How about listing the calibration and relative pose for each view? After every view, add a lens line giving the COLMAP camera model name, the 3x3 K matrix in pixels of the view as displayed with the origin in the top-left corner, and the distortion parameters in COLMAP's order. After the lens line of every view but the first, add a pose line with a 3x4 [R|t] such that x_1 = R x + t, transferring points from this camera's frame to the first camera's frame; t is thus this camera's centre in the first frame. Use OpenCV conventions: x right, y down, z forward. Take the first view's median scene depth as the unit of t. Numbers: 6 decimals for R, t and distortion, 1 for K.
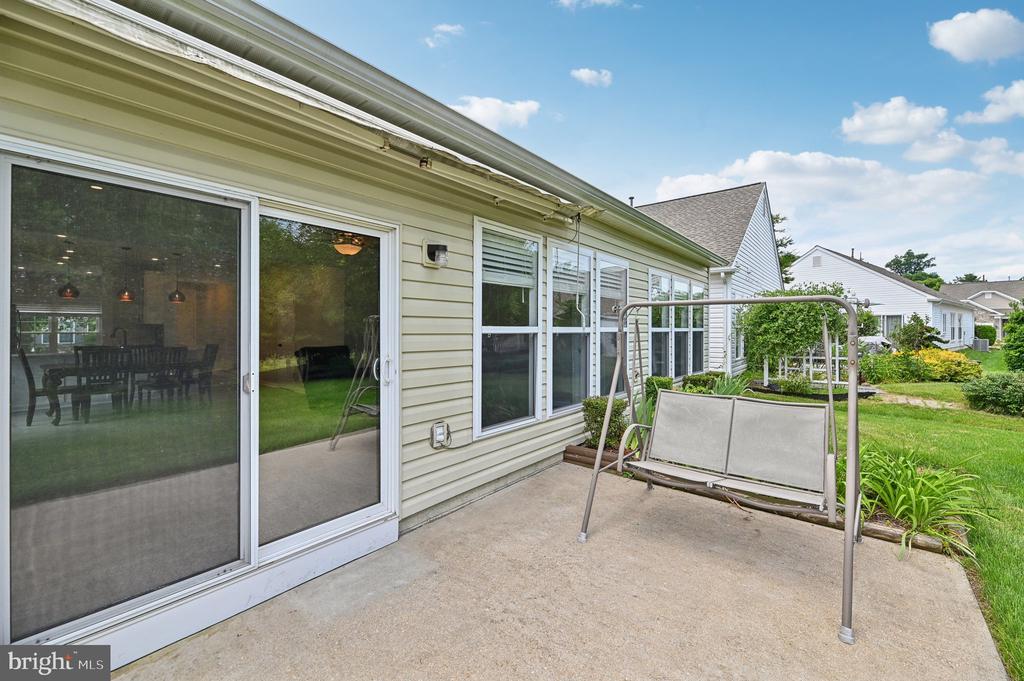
lens RADIAL K [[414.2, 0, 515.0], [0, 414.2, 331.7], [0, 0, 1]] dist [0.001827, -0.001523]
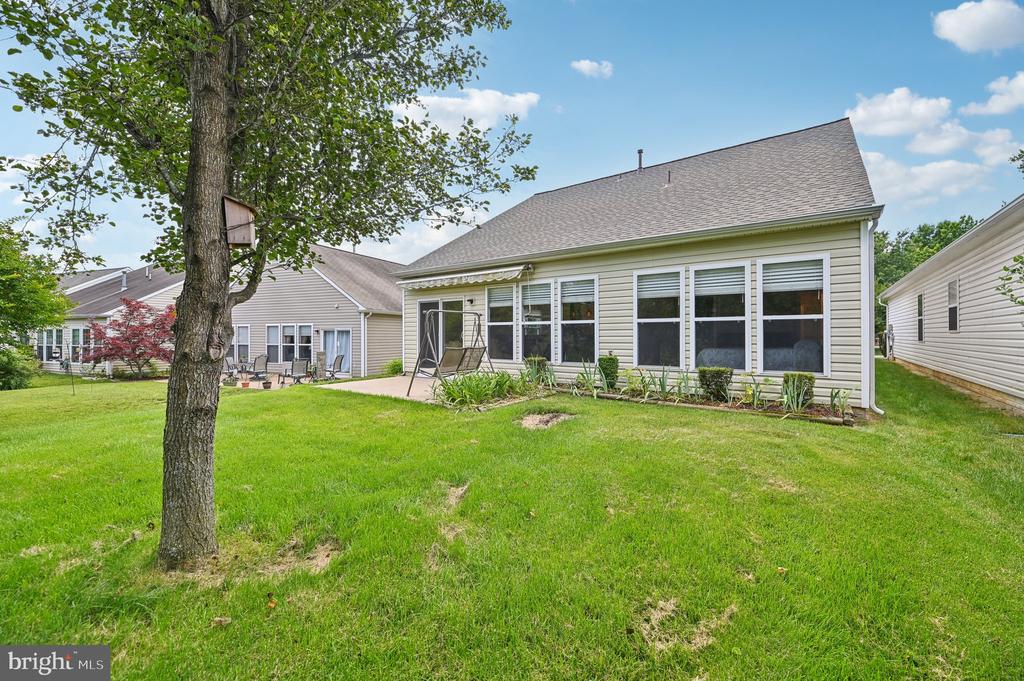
lens RADIAL K [[414.2, 0, 521.3], [0, 414.2, 333.0], [0, 0, 1]] dist [0.001827, -0.001523]
pose [[0.061360, -0.004859, -0.998104, 1.917234], [-0.003070, 0.999983, -0.005057, 0.049832], [0.998111, 0.003374, 0.061344, 0.717230]]
